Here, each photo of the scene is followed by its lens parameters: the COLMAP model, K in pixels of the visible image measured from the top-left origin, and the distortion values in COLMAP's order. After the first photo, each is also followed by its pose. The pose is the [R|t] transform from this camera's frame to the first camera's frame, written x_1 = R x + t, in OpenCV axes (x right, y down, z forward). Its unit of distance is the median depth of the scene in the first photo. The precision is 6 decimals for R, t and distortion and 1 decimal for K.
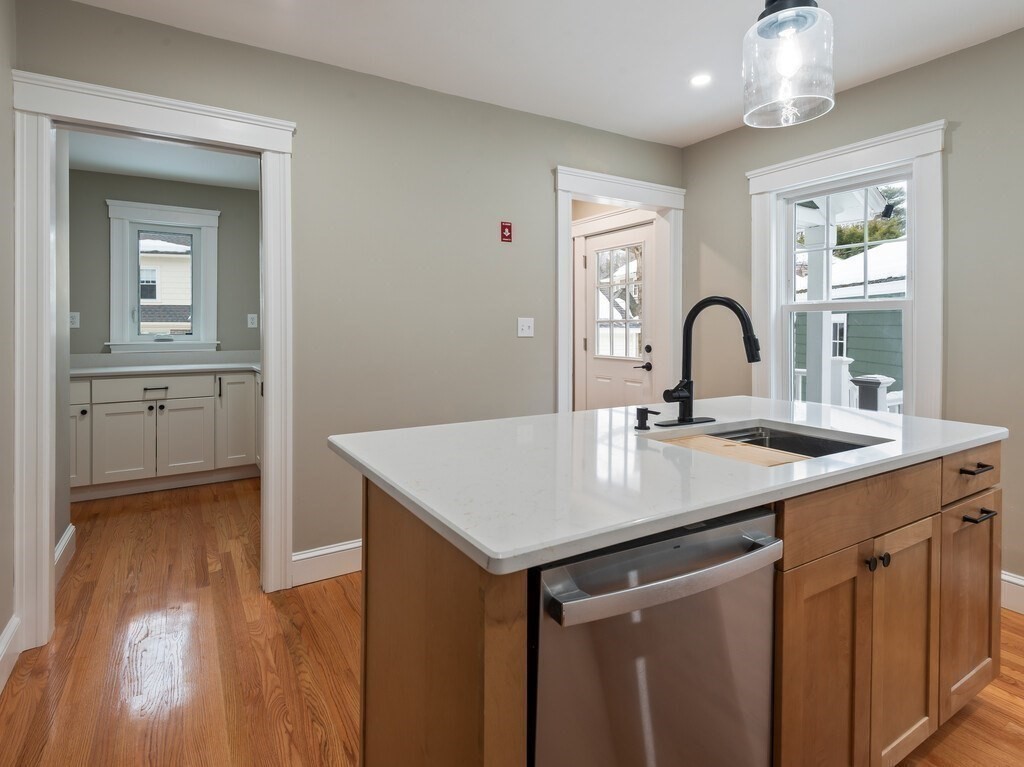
lens RADIAL K [[543.6, 0, 516.8], [0, 543.6, 325.2], [0, 0, 1]] dist [0.026448, -0.024461]
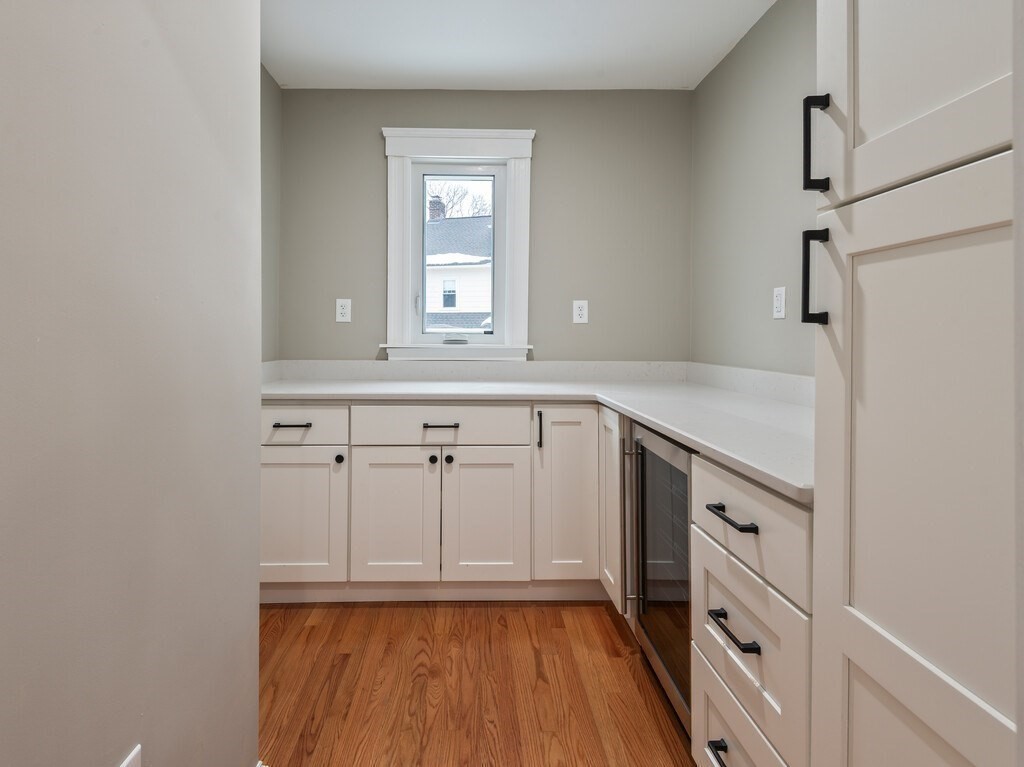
lens RADIAL K [[552.1, 0, 523.3], [0, 552.1, 349.9], [0, 0, 1]] dist [0.004260, 0.000144]
pose [[0.894605, 0.019936, -0.446414, -0.314926], [-0.007915, 0.999555, 0.028776, 0.019251], [0.446789, -0.022210, 0.894364, 0.505313]]
